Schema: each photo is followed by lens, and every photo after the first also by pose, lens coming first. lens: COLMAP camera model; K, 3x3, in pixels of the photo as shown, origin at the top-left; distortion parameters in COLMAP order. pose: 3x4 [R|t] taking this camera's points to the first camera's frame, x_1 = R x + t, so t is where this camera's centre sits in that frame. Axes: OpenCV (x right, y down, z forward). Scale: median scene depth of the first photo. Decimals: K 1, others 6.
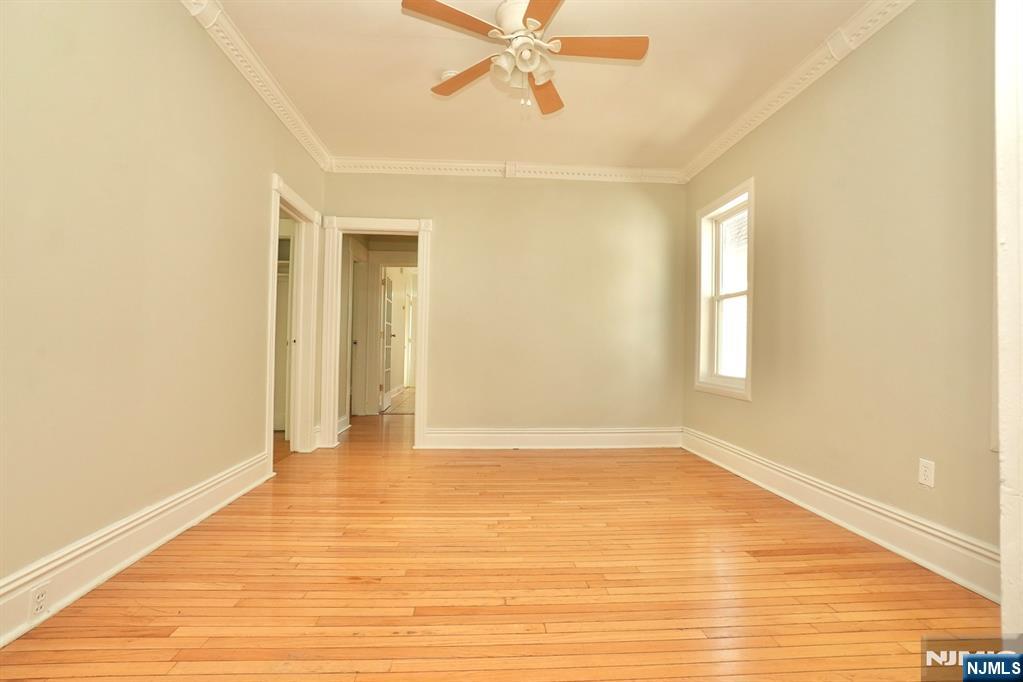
lens RADIAL K [[451.6, 0, 508.6], [0, 451.6, 340.4], [0, 0, 1]] dist [-0.045825, 0.016467]
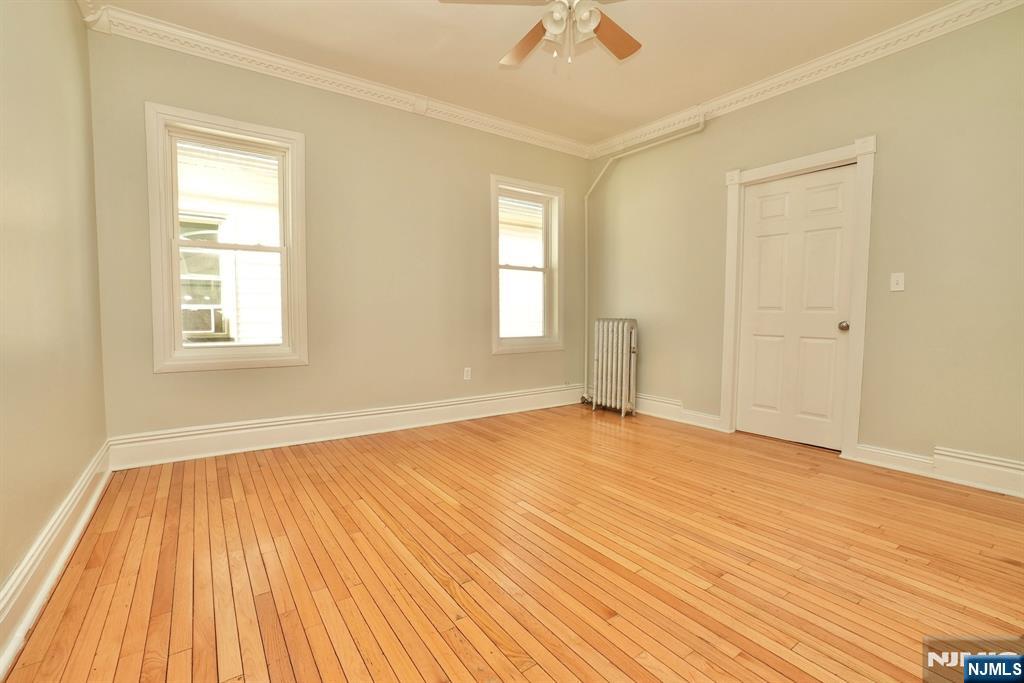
lens RADIAL K [[452.4, 0, 509.1], [0, 452.4, 342.3], [0, 0, 1]] dist [-0.045329, 0.016736]
pose [[-0.513846, -0.072373, 0.854824, -0.834960], [-0.030384, 0.997345, 0.066175, 0.015504], [-0.857344, 0.008030, -0.514680, 1.777220]]
